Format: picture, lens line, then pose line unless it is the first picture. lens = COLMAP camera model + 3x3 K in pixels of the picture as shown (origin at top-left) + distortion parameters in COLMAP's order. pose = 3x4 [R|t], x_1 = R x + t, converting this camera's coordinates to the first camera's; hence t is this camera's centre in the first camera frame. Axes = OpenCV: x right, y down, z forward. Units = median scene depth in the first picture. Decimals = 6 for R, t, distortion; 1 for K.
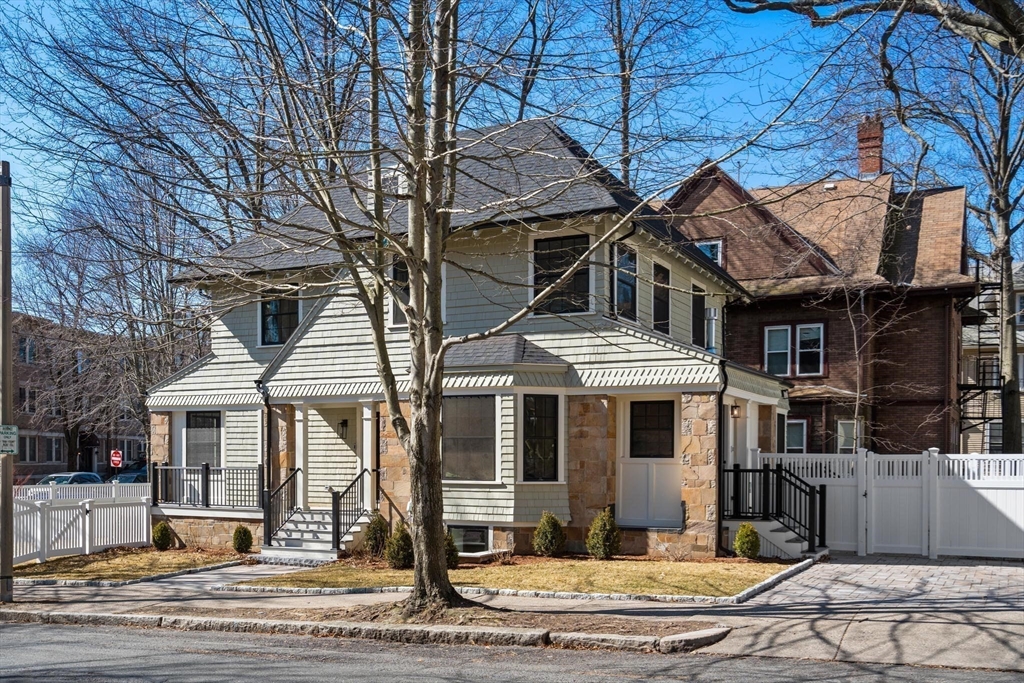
lens RADIAL K [[993.3, 0, 512.1], [0, 993.3, 342.1], [0, 0, 1]] dist [-0.008421, 0.000000]
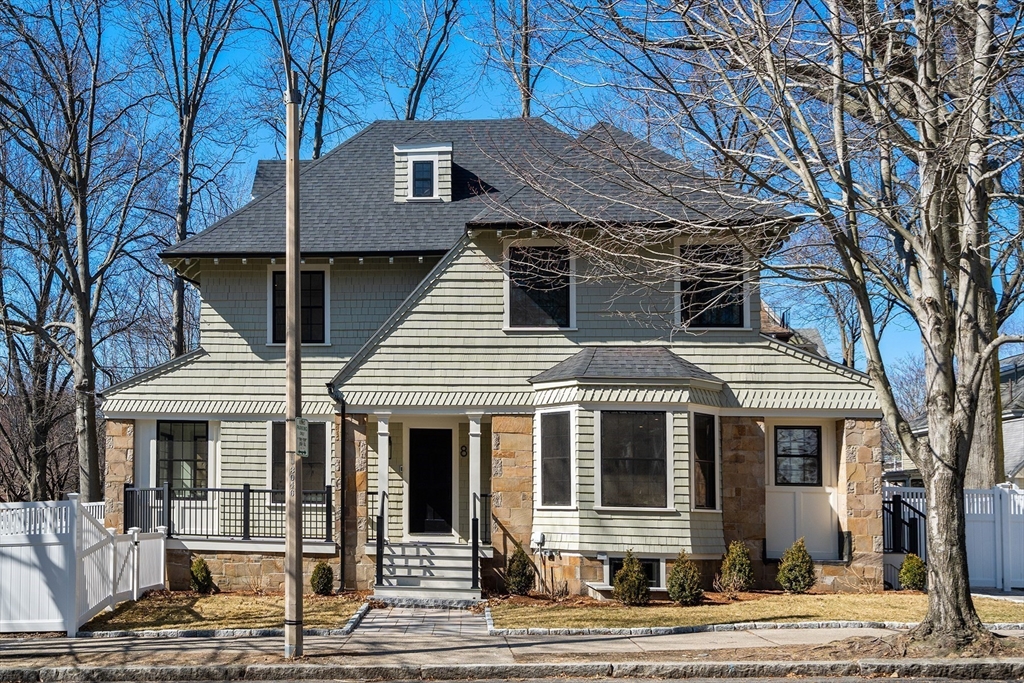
lens RADIAL K [[1056.6, 0, 511.3], [0, 1056.6, 341.4], [0, 0, 1]] dist [0.008401, 0.000000]
pose [[0.939549, 0.066495, 0.335896, -0.463674], [-0.054458, 0.997495, -0.045140, 0.039495], [-0.338056, 0.024119, 0.940817, 0.142034]]
